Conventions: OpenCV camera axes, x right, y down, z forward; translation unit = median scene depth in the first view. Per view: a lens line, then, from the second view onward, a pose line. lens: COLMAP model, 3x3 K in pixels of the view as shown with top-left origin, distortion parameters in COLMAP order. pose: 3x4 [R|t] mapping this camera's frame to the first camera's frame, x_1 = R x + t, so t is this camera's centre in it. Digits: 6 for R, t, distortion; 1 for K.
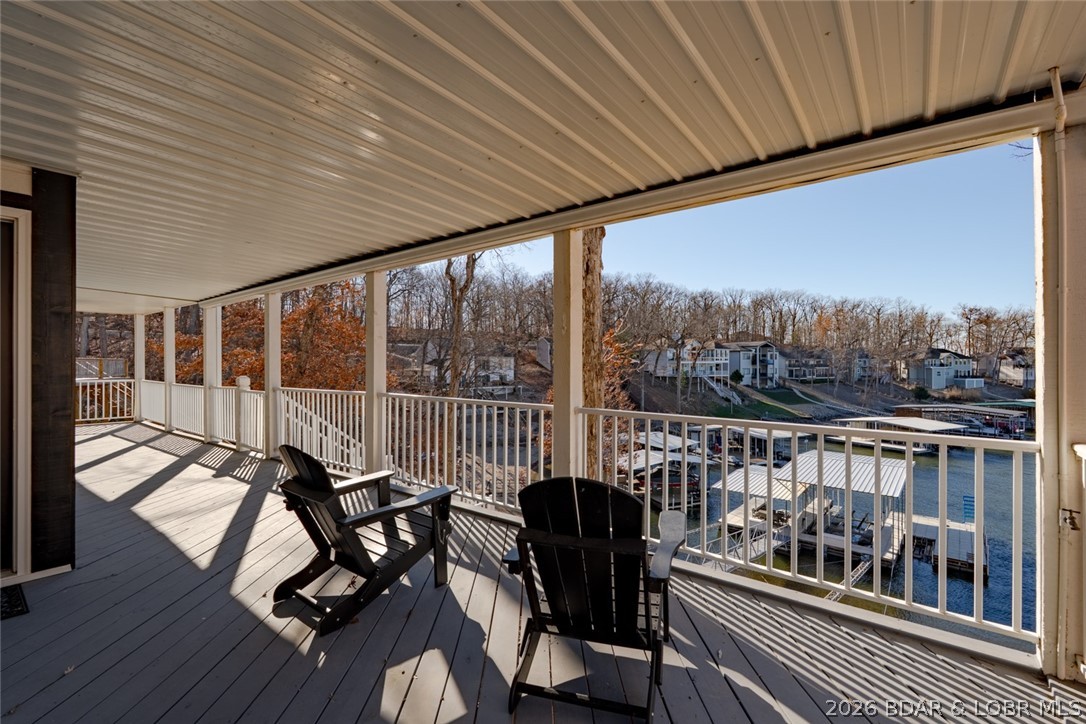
lens RADIAL K [[472.2, 0, 542.9], [0, 472.2, 363.4], [0, 0, 1]] dist [-0.005872, -0.000344]
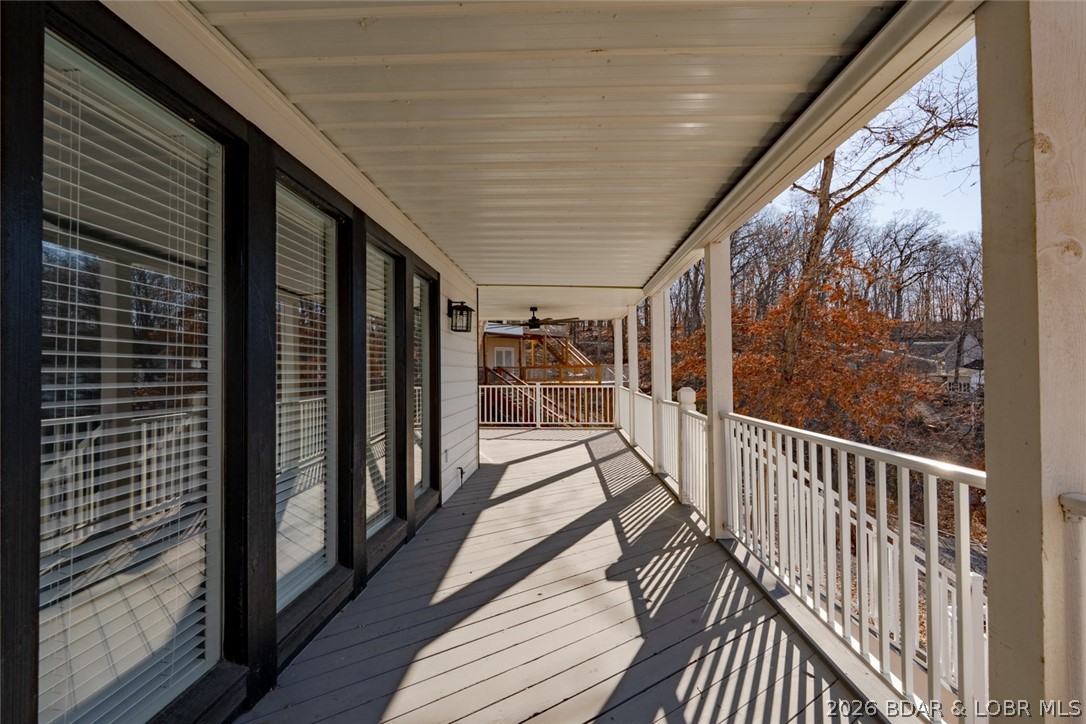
lens RADIAL K [[478.7, 0, 542.1], [0, 478.7, 363.8], [0, 0, 1]] dist [-0.003977, -0.000132]
pose [[0.576291, -0.012174, -0.817154, -0.194094], [0.006007, 0.999925, -0.010660, -0.000254], [0.817222, 0.001234, 0.576321, 0.421305]]
